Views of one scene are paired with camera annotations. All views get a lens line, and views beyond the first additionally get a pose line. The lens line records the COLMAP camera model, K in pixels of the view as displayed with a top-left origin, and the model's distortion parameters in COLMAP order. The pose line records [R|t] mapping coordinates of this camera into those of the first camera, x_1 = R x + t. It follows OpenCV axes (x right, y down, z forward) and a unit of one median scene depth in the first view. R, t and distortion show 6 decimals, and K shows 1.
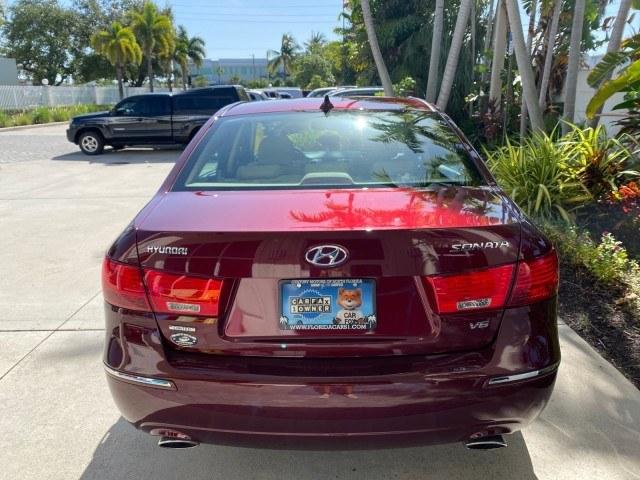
lens RADIAL K [[487.8, 0, 320.4], [0, 487.8, 234.7], [0, 0, 1]] dist [-0.001526, 0.006958]
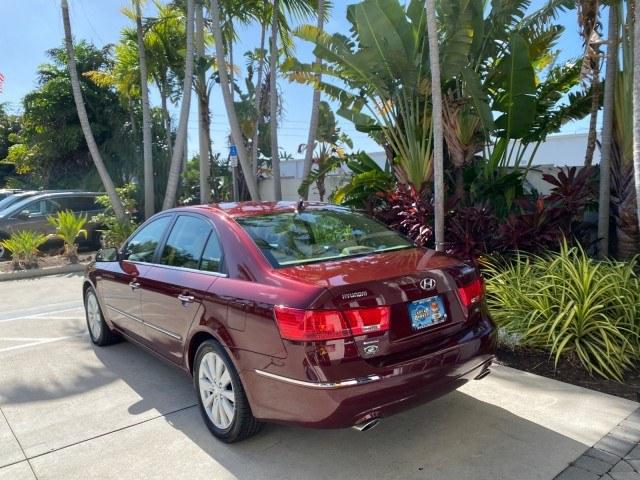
lens RADIAL K [[494.3, 0, 320.0], [0, 494.3, 240.0], [0, 0, 1]] dist [-0.001339, -0.006332]
pose [[0.767184, -0.061719, 0.638451, -0.198775], [0.183328, 0.974938, -0.126046, 0.005563], [-0.614671, 0.213746, 0.759271, -0.027964]]
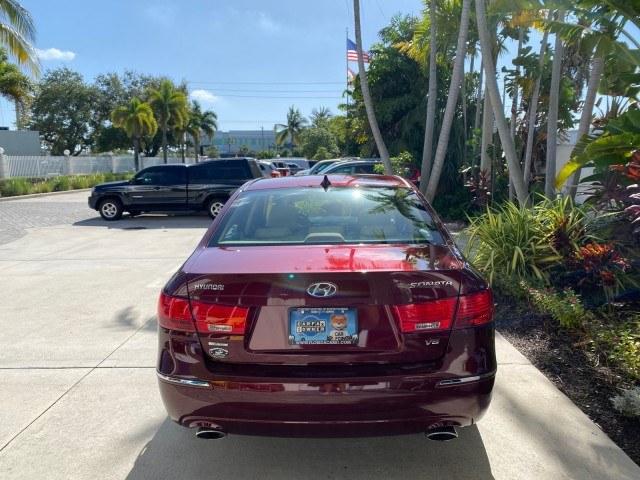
lens RADIAL K [[486.6, 0, 321.2], [0, 486.6, 239.1], [0, 0, 1]] dist [0.011558, -0.002199]
pose [[0.999947, 0.002837, -0.009931, 0.003048], [-0.004054, 0.992178, -0.124768, 0.009660], [0.009500, 0.124801, 0.992136, -0.056179]]
